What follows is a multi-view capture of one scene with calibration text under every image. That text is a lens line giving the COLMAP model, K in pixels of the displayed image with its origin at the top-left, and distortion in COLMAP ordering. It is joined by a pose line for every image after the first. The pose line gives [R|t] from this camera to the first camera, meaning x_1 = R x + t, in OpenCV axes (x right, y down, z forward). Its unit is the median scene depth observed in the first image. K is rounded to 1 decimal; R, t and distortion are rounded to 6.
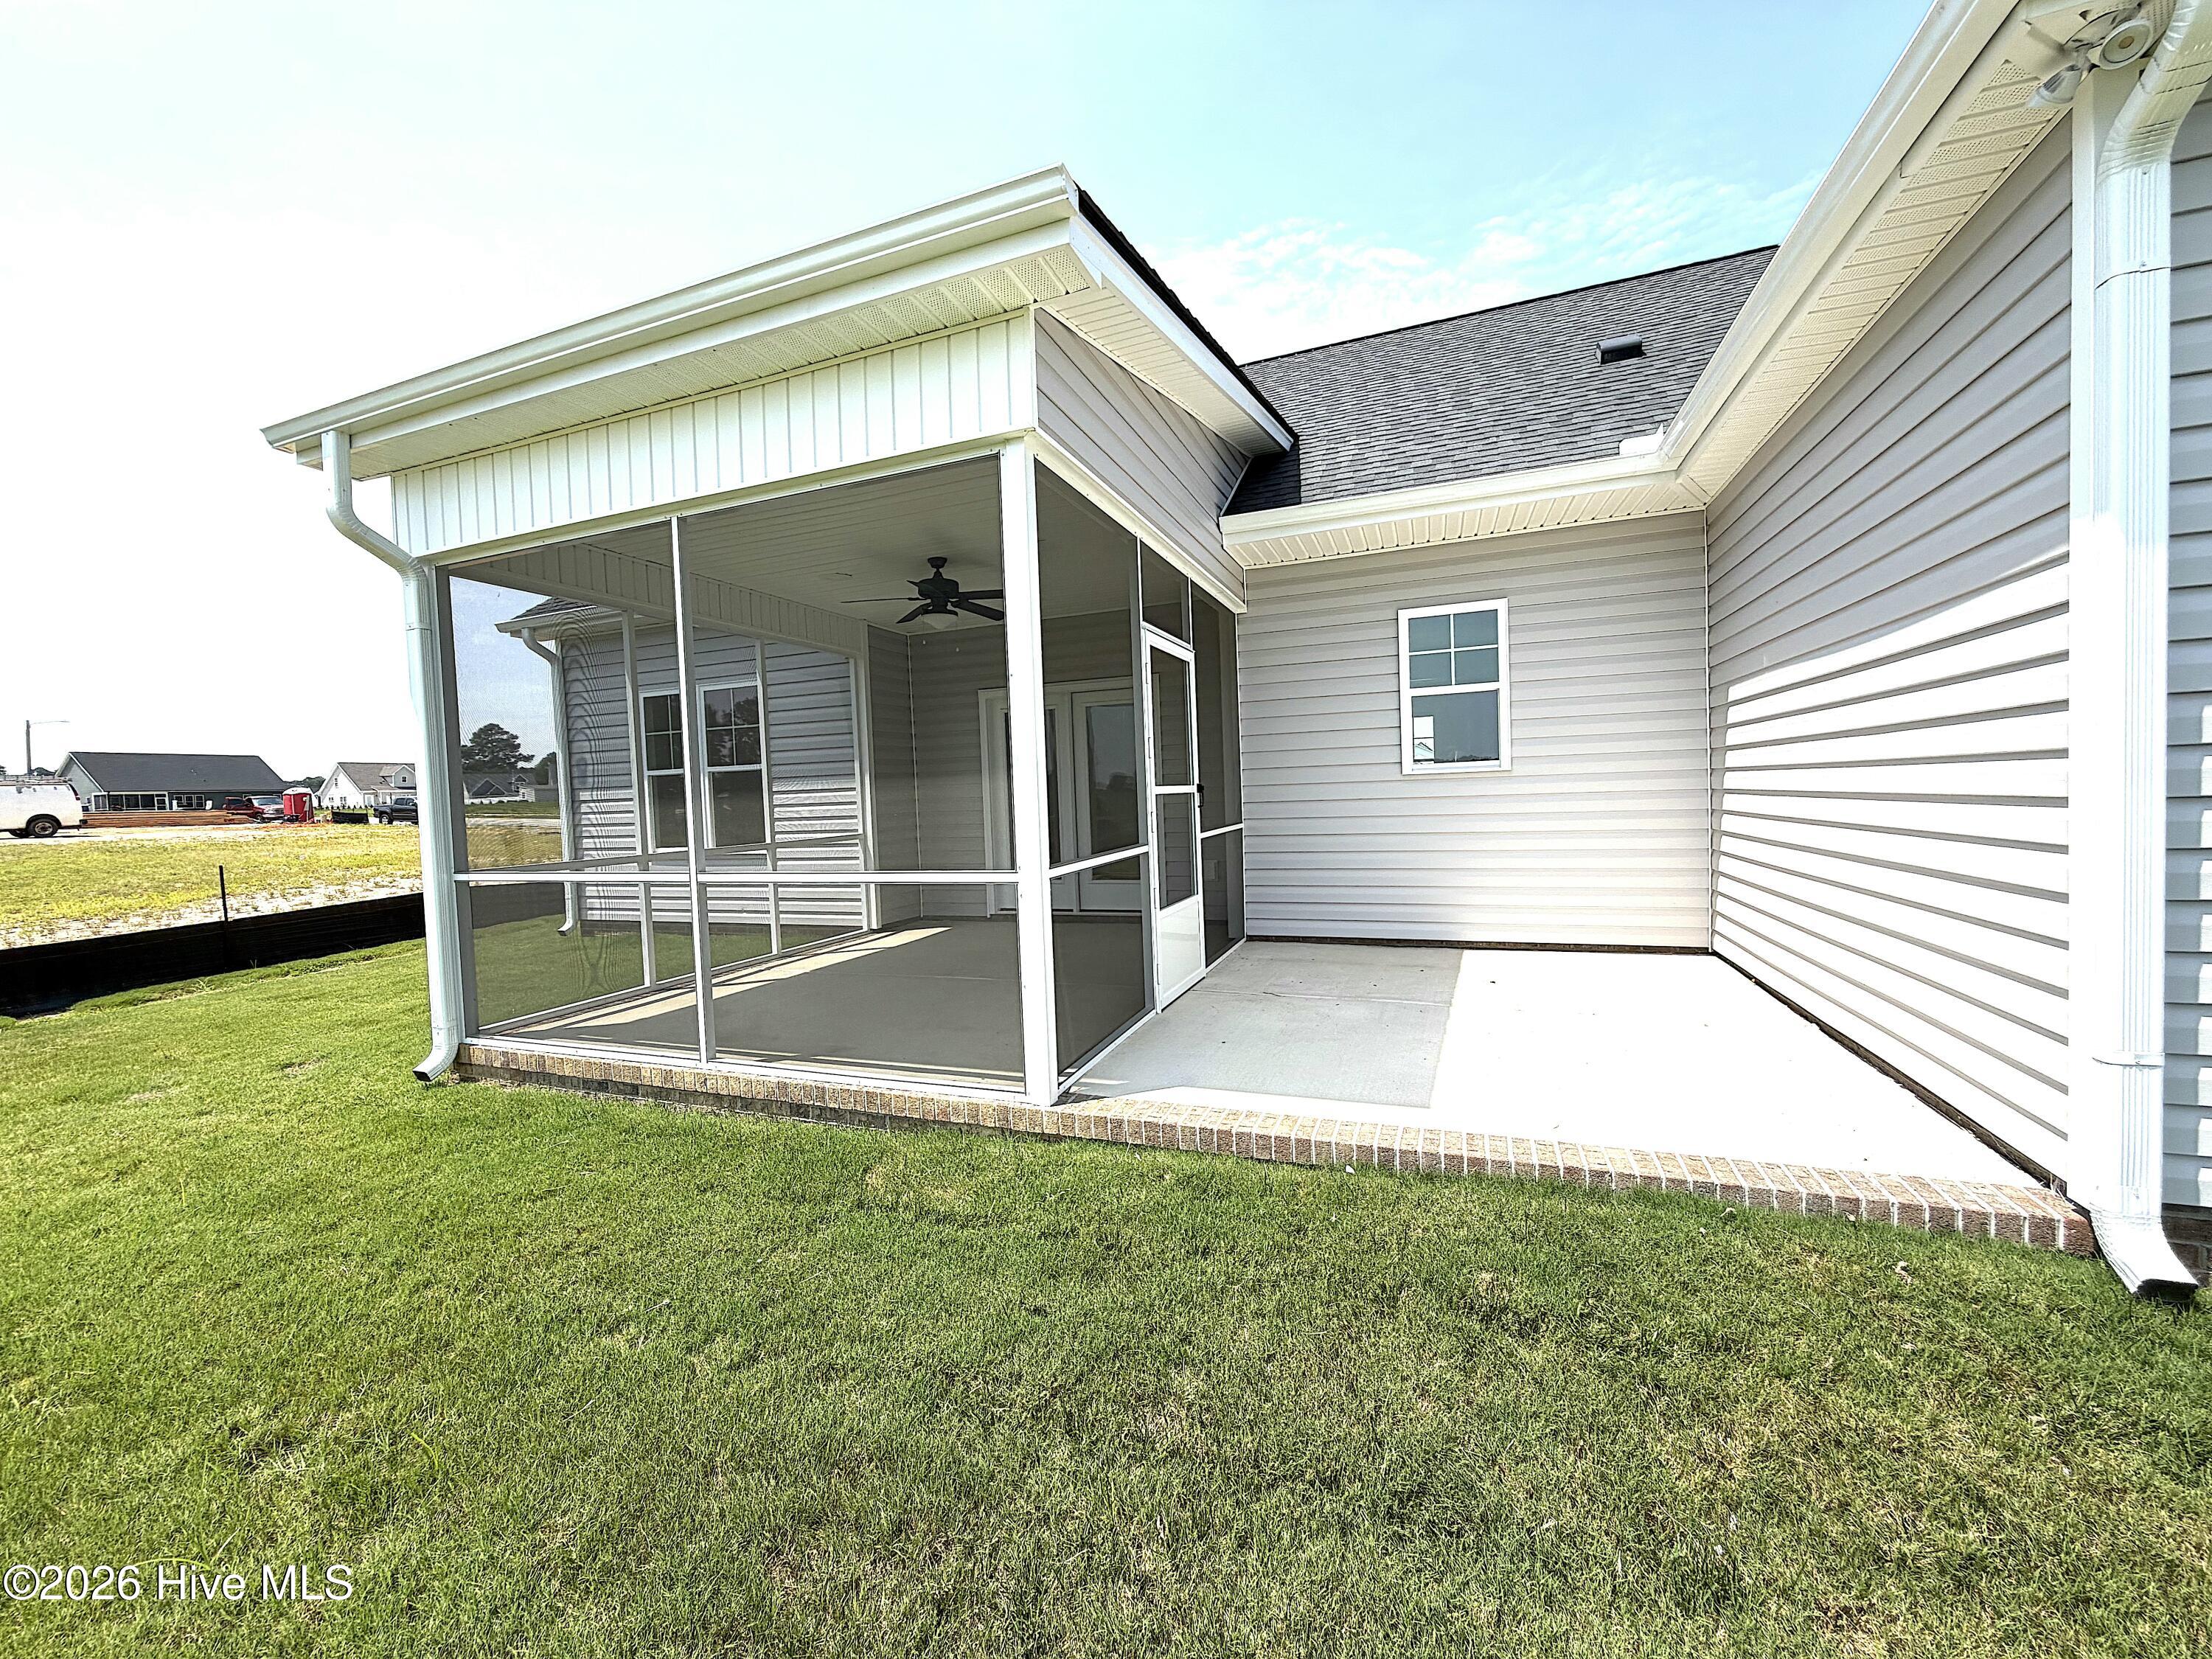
lens RADIAL K [[881.3, 0, 1102.9], [0, 881.3, 828.9], [0, 0, 1]] dist [-0.000087, -0.000283]
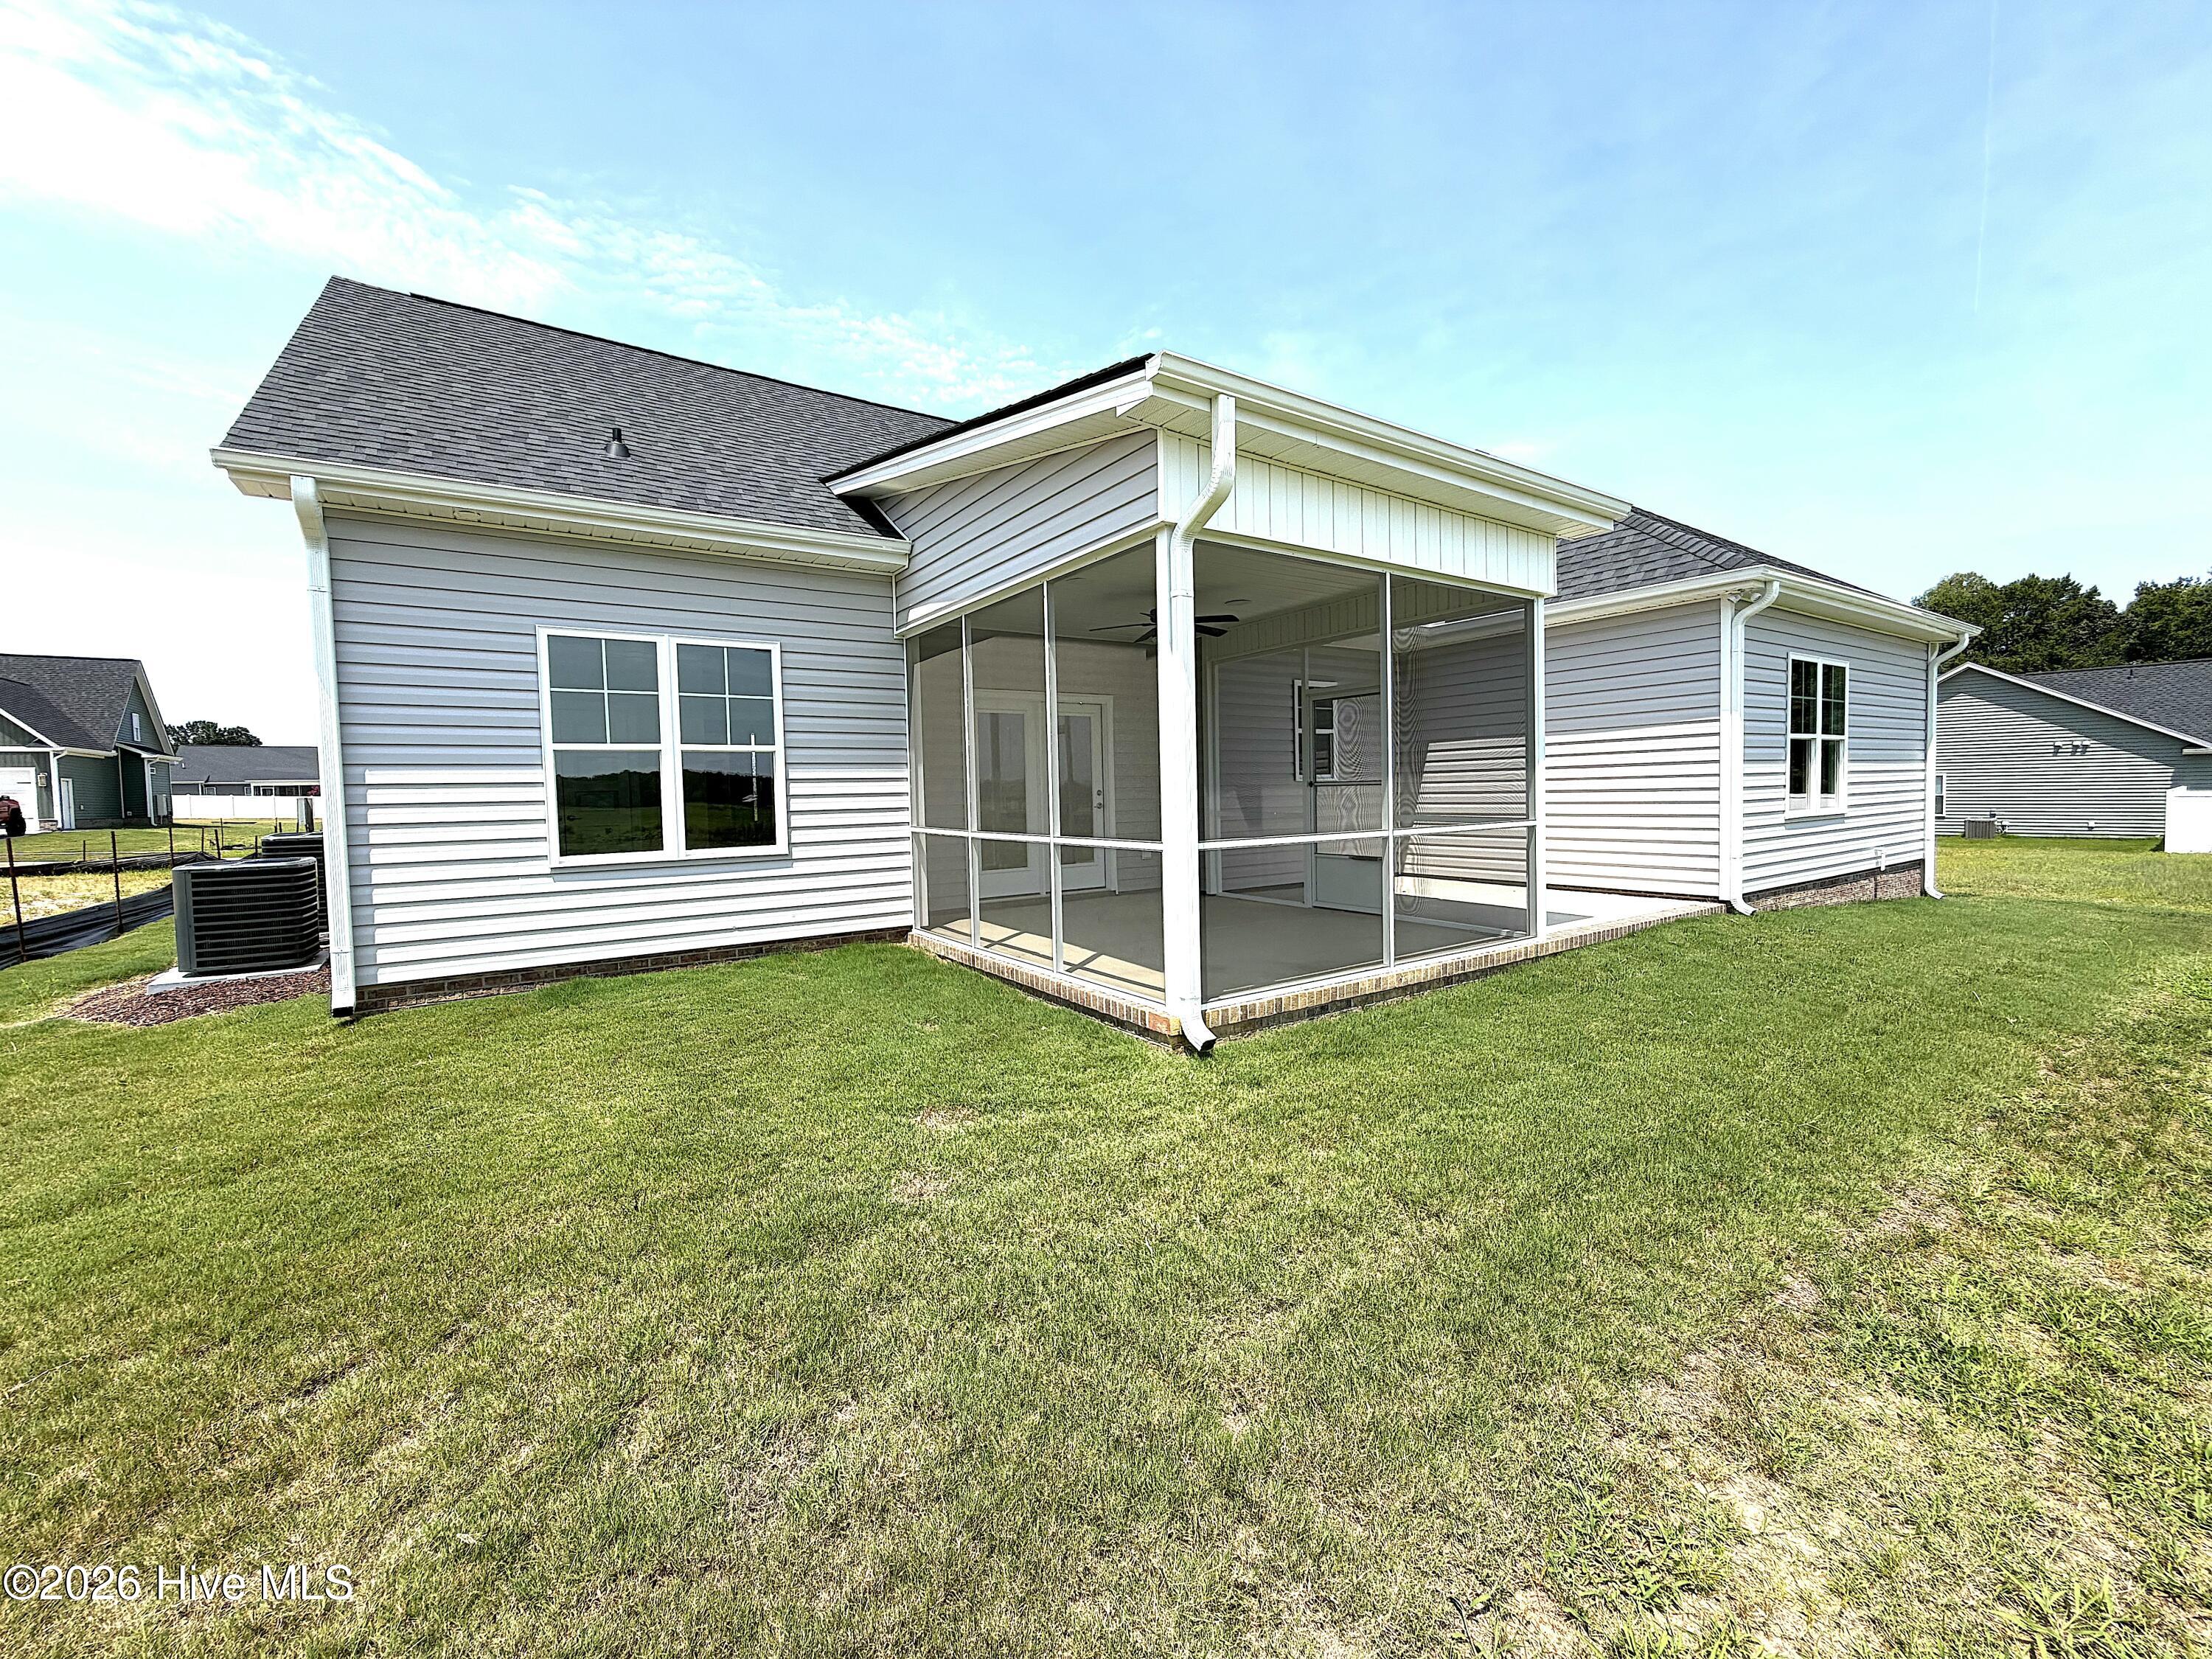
lens RADIAL K [[895.5, 0, 1108.8], [0, 895.5, 836.0], [0, 0, 1]] dist [-0.000236, 0.000294]
pose [[0.558479, -0.017606, 0.829332, -1.243378], [0.033014, 0.999454, -0.001014, 0.030184], [-0.828861, 0.027946, 0.558756, 0.384644]]
